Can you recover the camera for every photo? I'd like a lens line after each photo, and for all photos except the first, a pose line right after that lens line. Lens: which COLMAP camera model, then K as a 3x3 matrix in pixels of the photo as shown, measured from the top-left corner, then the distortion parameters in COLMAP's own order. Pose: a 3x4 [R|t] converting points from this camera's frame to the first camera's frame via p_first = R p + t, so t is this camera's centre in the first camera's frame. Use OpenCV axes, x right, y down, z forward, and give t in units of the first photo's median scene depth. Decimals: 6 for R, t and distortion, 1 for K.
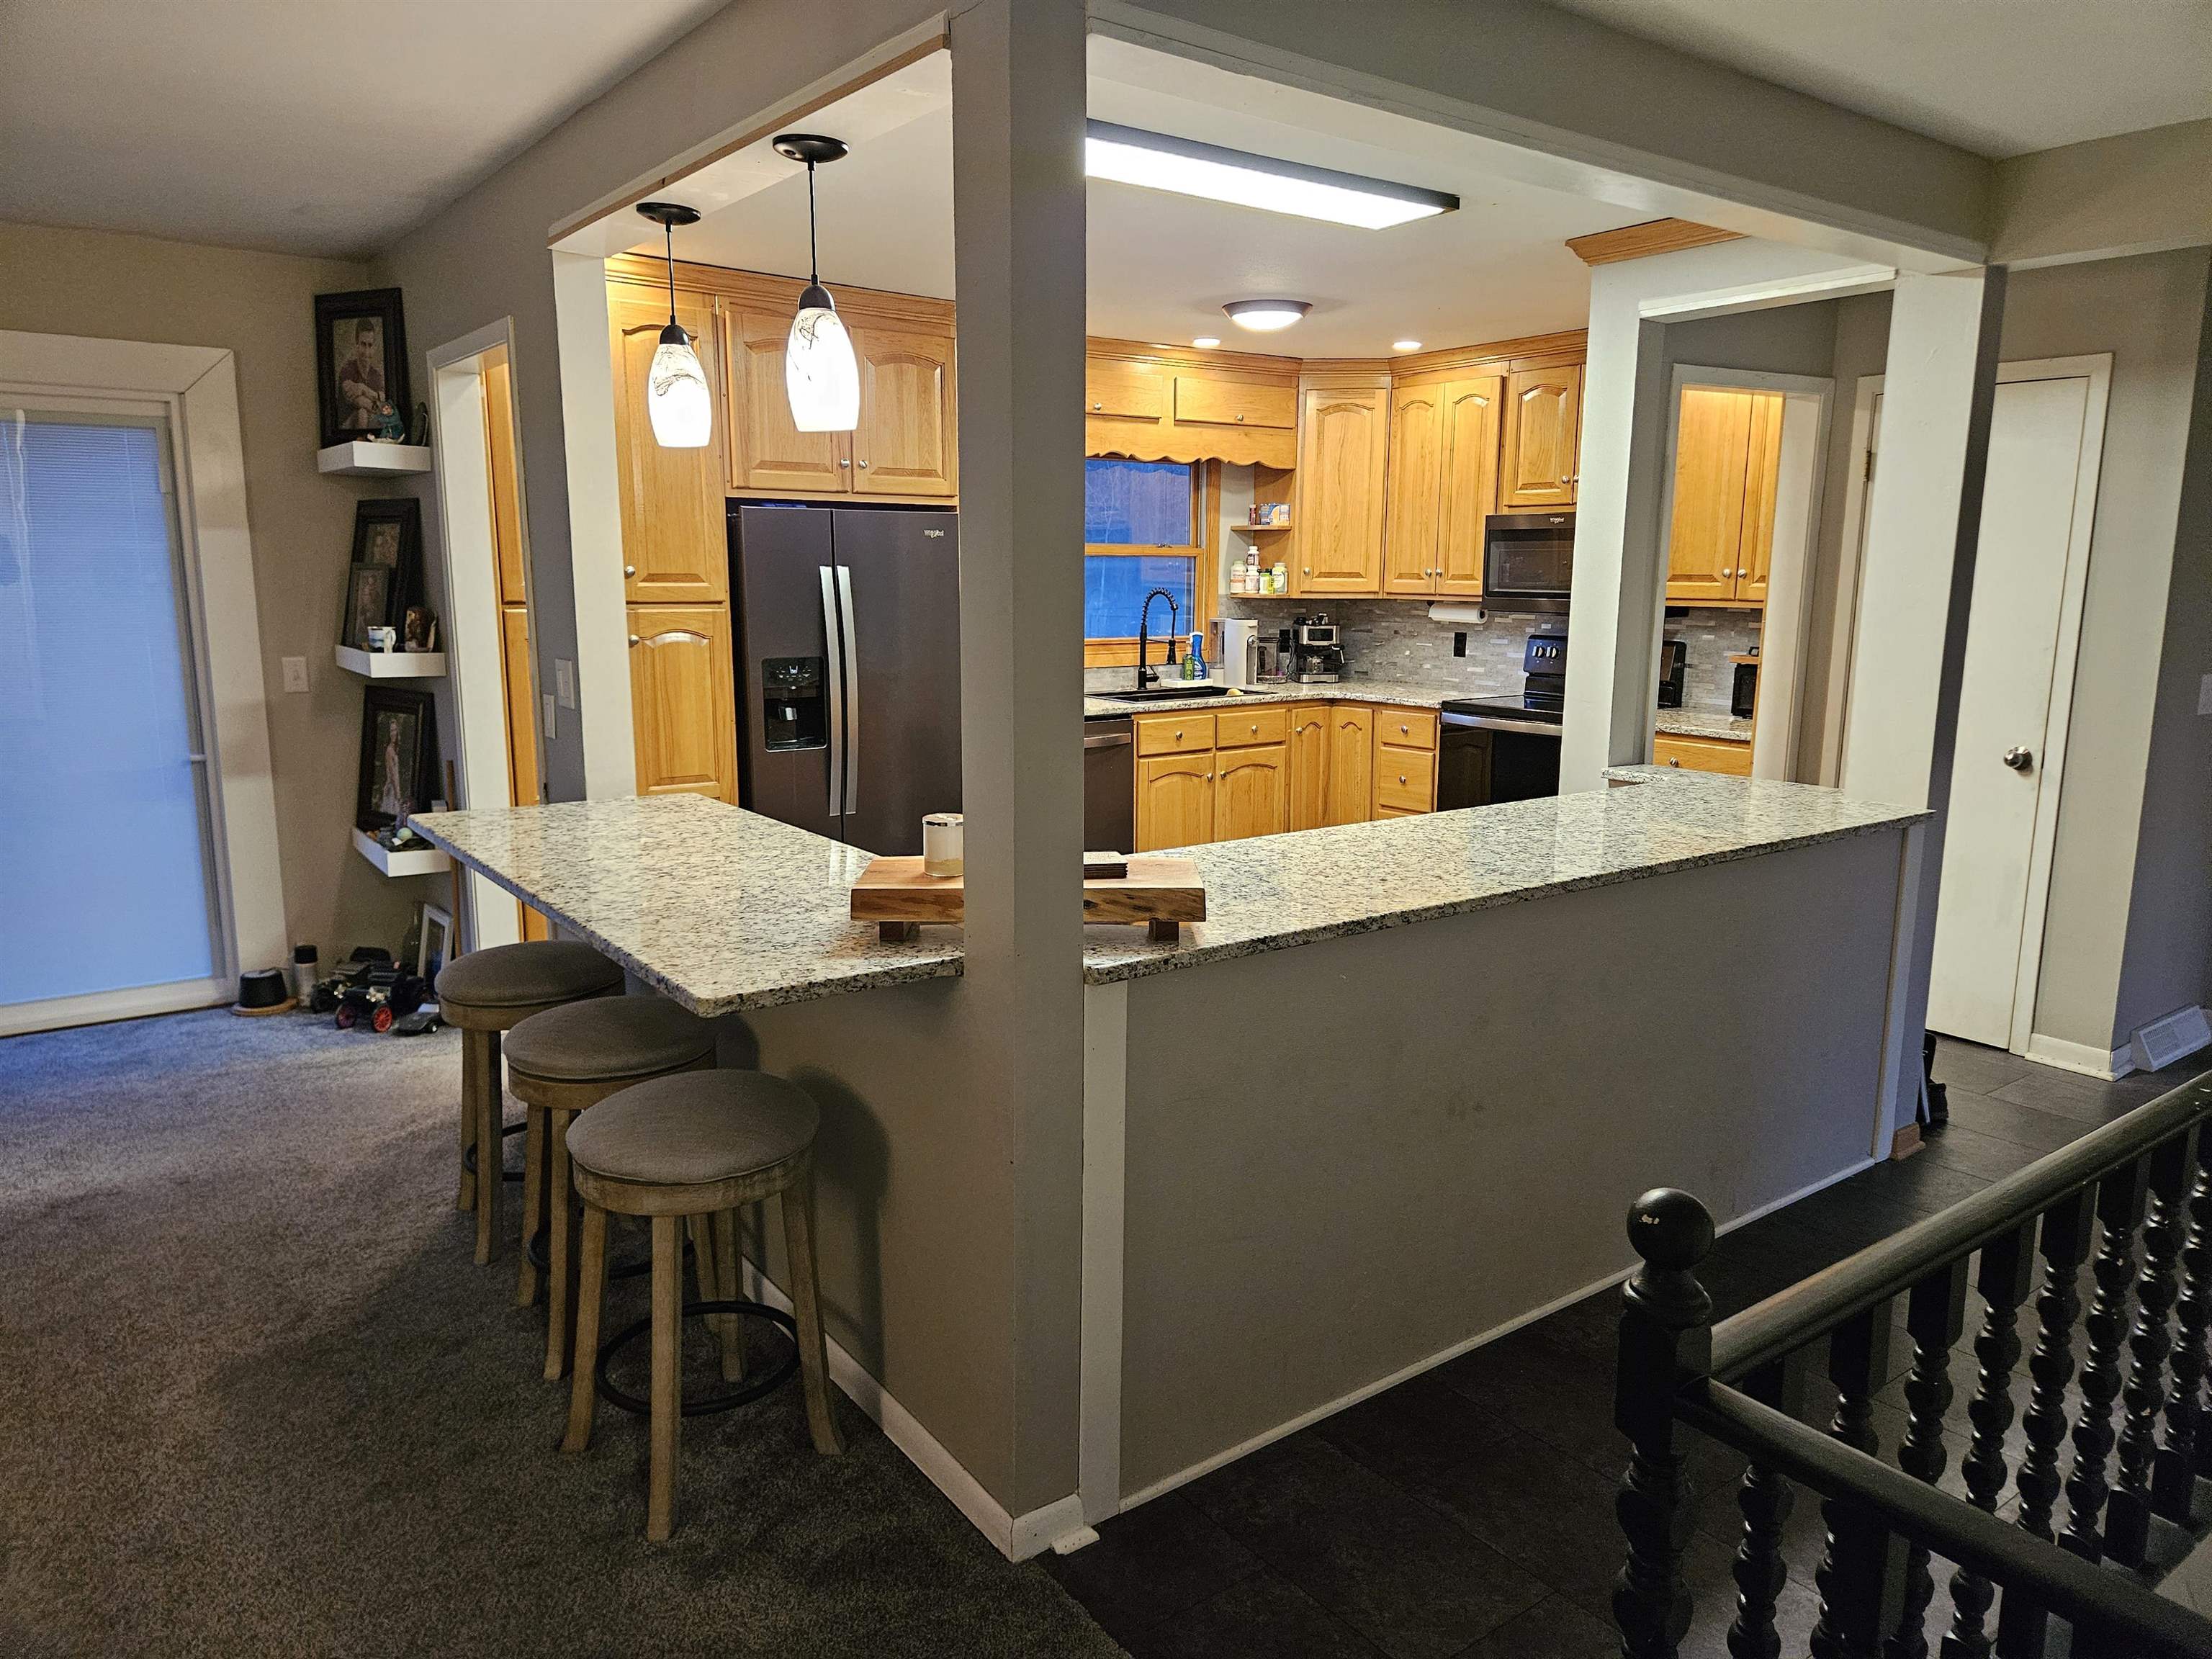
lens RADIAL K [[1480.6, 0, 1131.4], [0, 1480.6, 834.9], [0, 0, 1]] dist [0.080534, -0.001479]
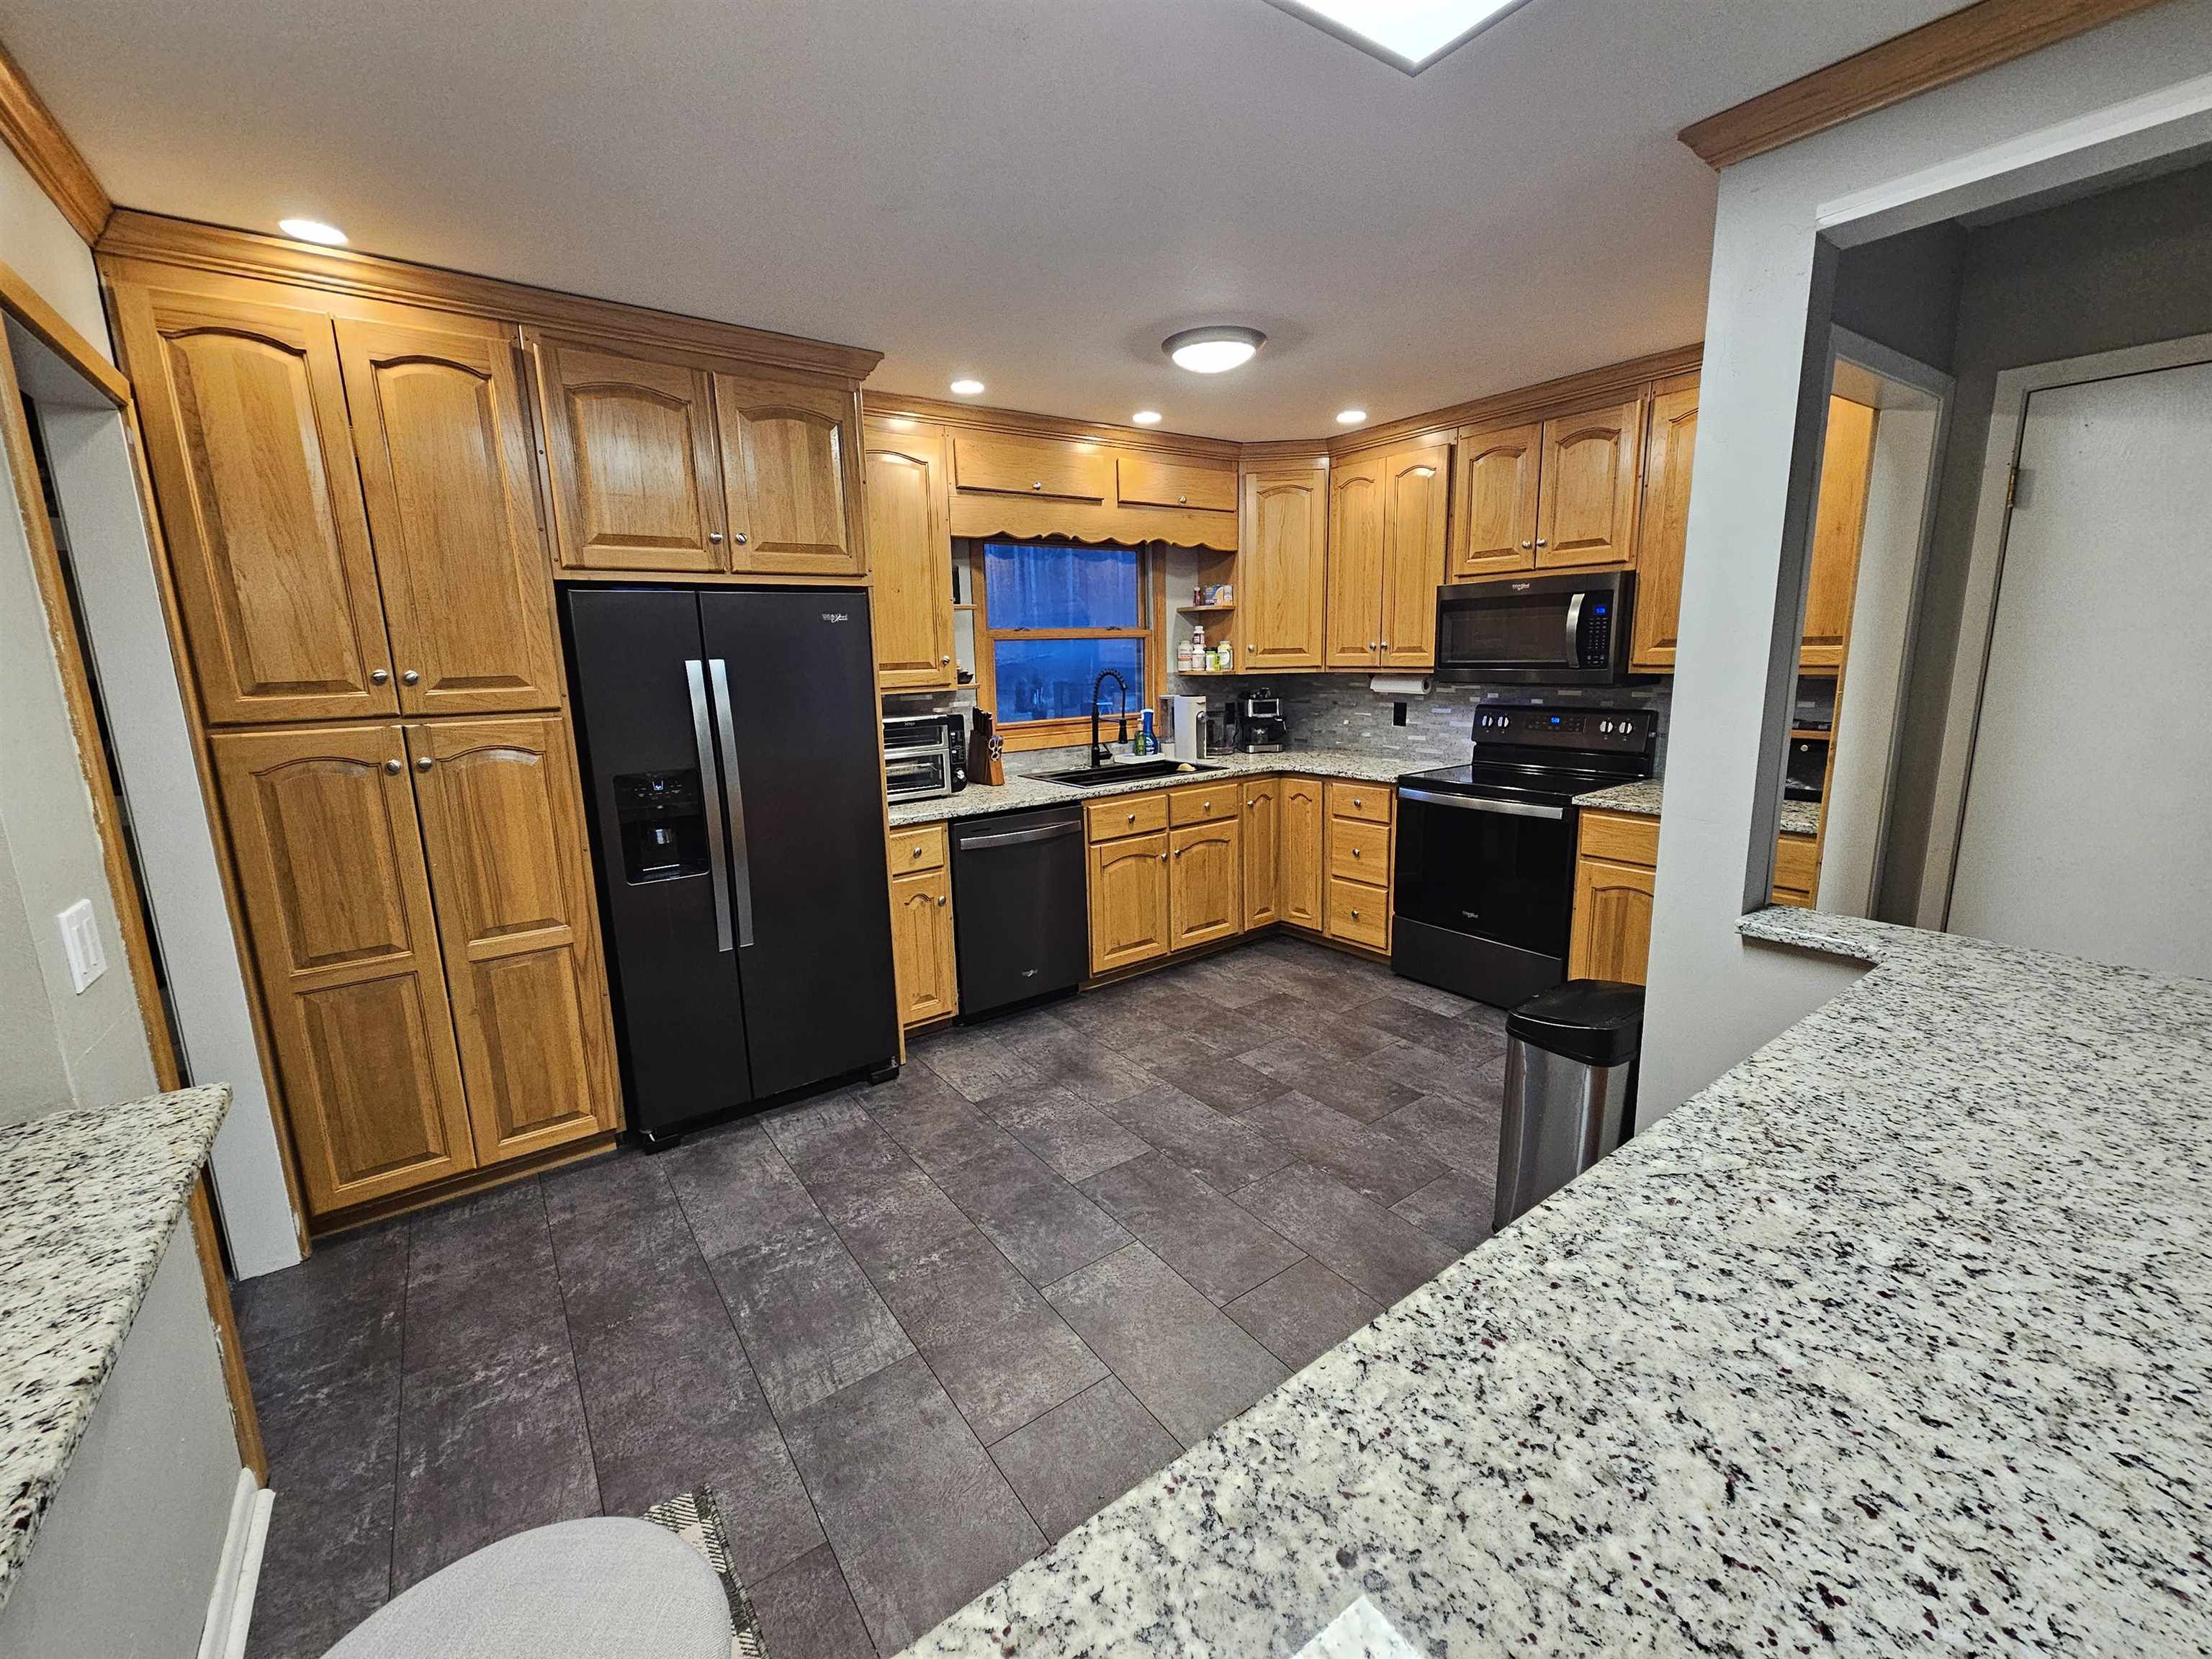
lens RADIAL K [[905.5, 0, 1100.7], [0, 905.5, 819.9], [0, 0, 1]] dist [-0.002213, 0.002251]
pose [[0.999378, -0.029184, -0.019784, 0.022304], [0.029278, 0.999561, 0.004497, -0.065541], [0.019644, -0.005073, 0.999794, 0.377083]]
